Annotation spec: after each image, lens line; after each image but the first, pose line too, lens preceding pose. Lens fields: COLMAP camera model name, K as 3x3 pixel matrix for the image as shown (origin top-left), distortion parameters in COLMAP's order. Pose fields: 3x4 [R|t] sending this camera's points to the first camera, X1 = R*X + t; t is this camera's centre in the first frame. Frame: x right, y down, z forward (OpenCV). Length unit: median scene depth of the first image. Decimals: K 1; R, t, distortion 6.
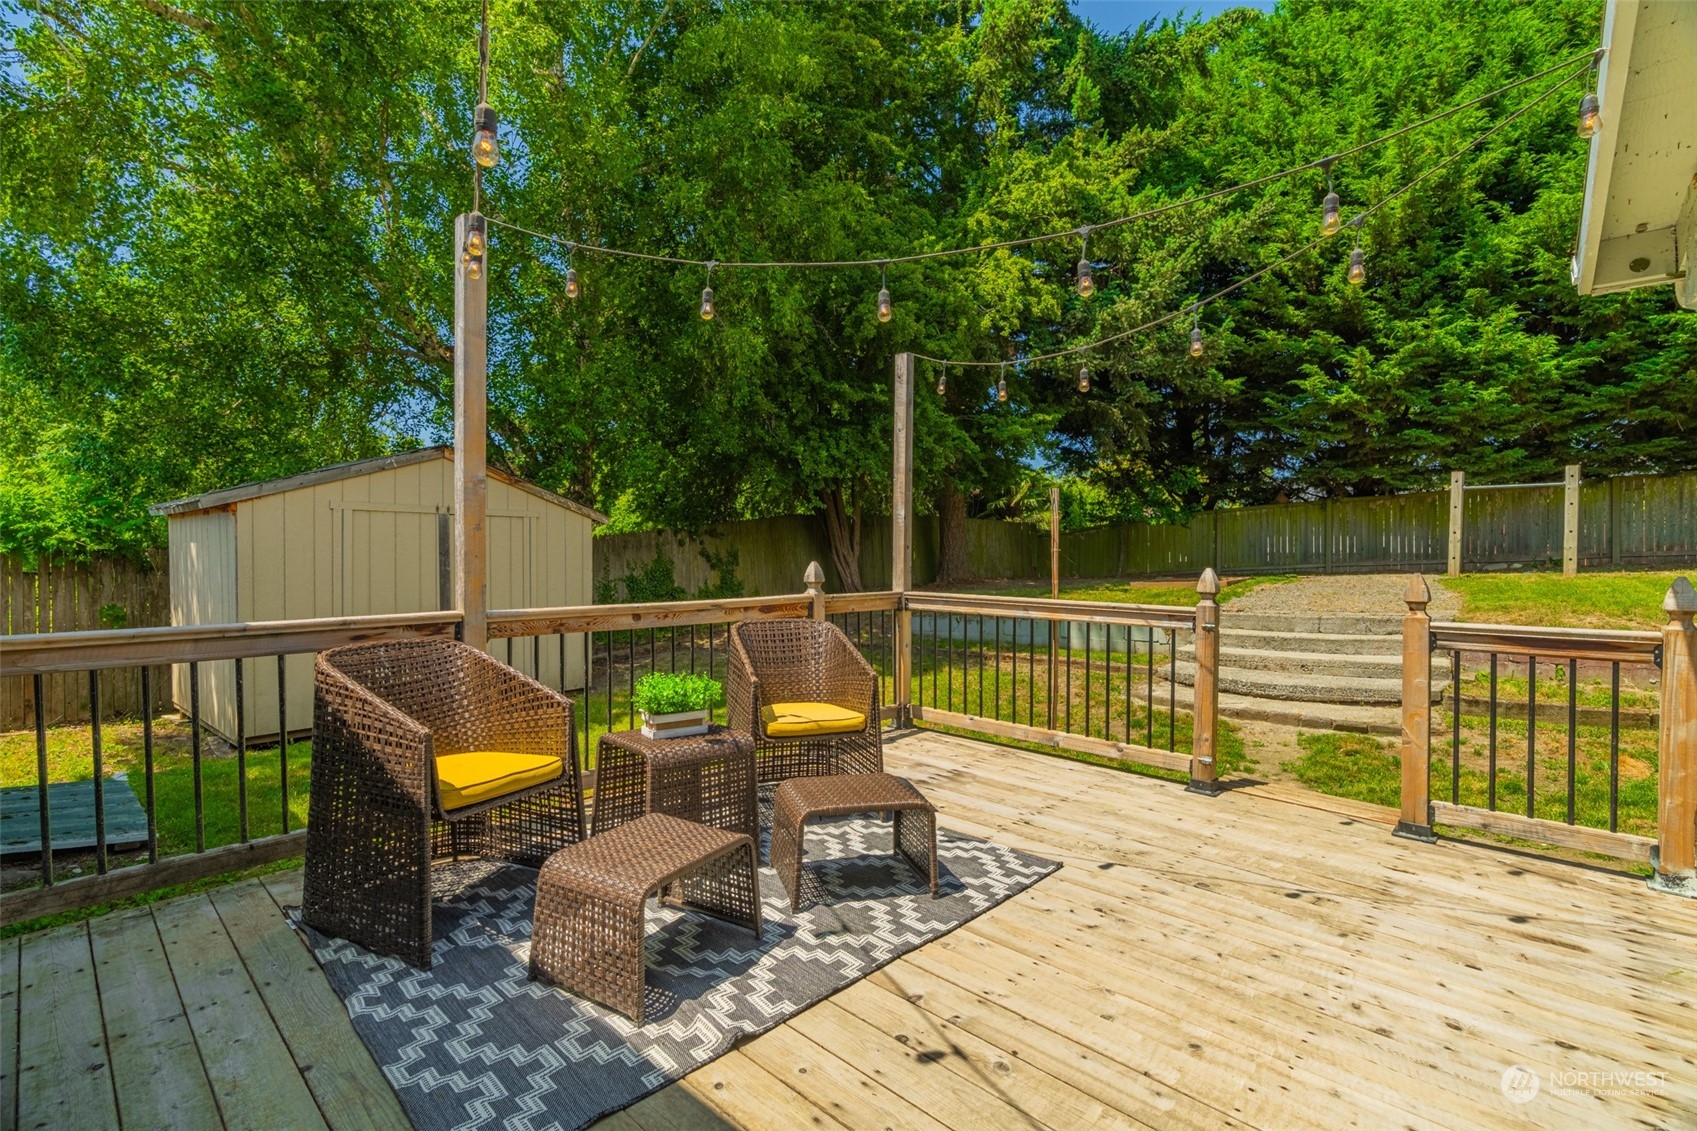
lens RADIAL K [[765.9, 0, 851.6], [0, 765.9, 557.6], [0, 0, 1]] dist [-0.009286, 0.000365]
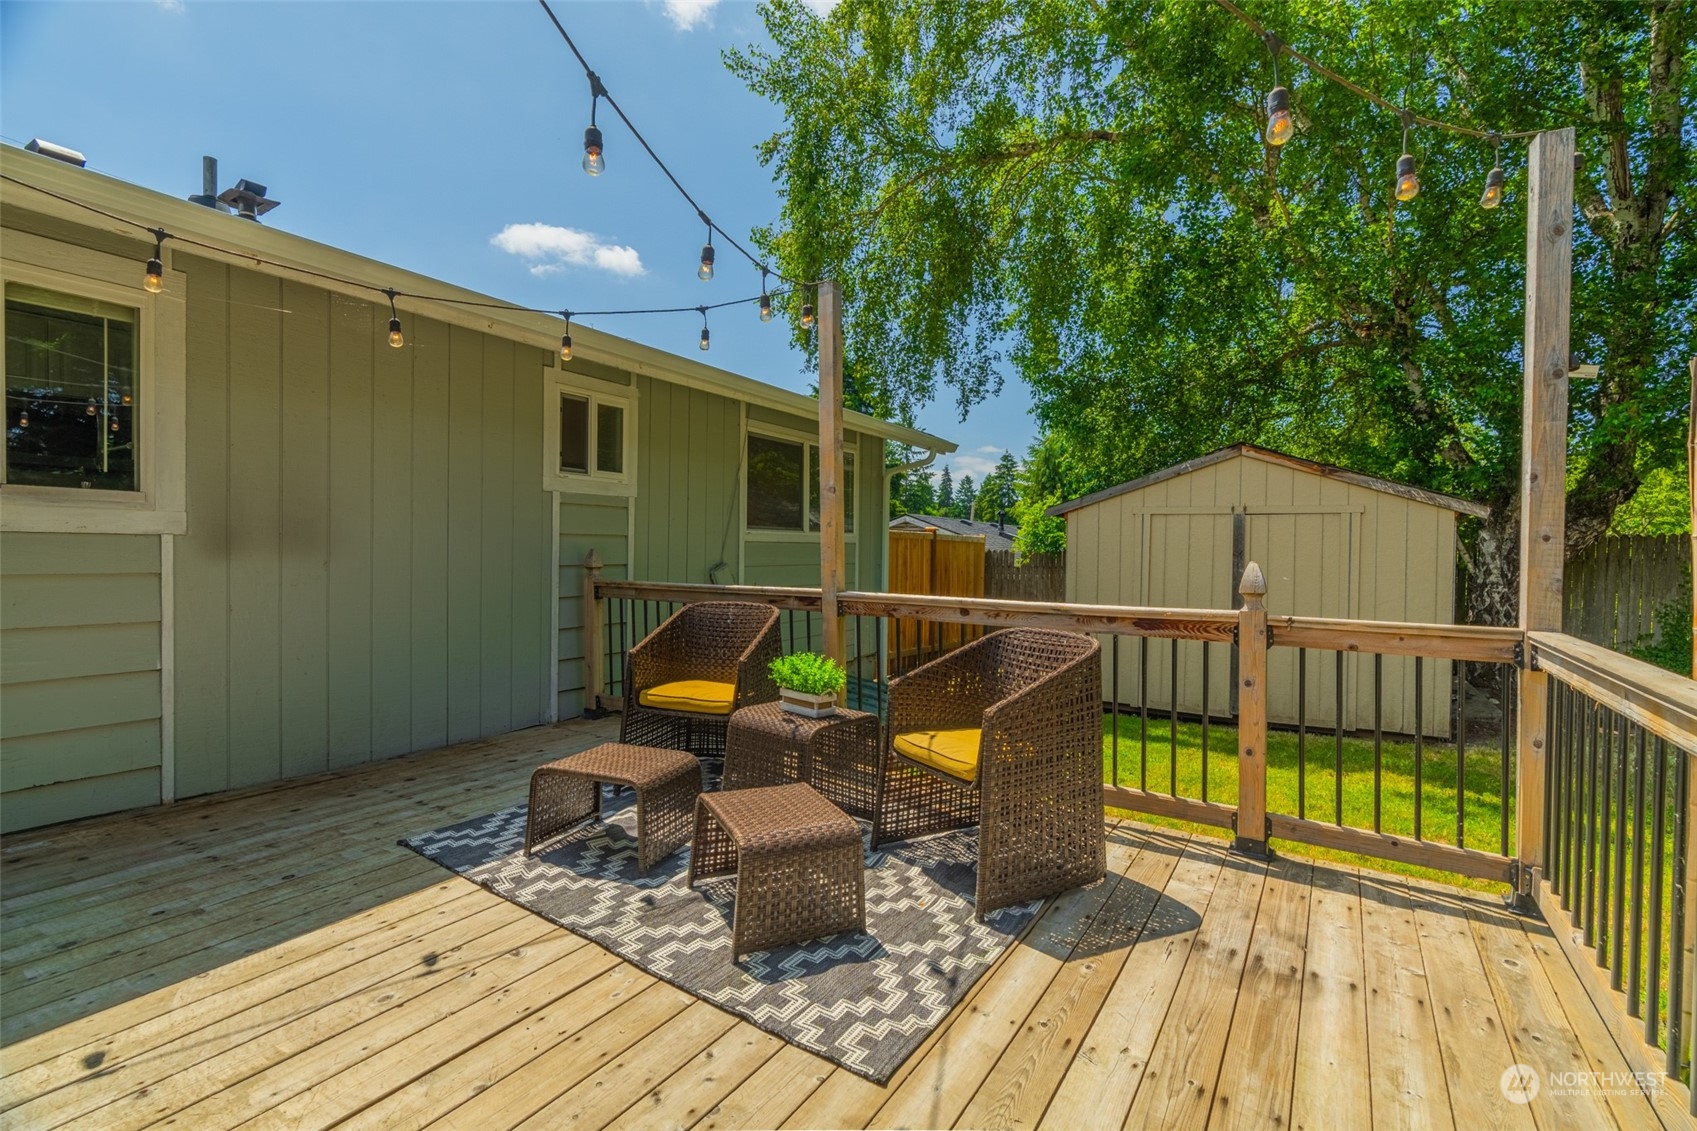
lens RADIAL K [[762.9, 0, 843.1], [0, 762.9, 561.1], [0, 0, 1]] dist [-0.000840, 0.000487]
pose [[0.165532, 0.011753, -0.986134, 0.633675], [-0.020654, 0.999751, 0.008448, 0.007815], [0.985988, 0.018969, 0.165734, 0.668447]]
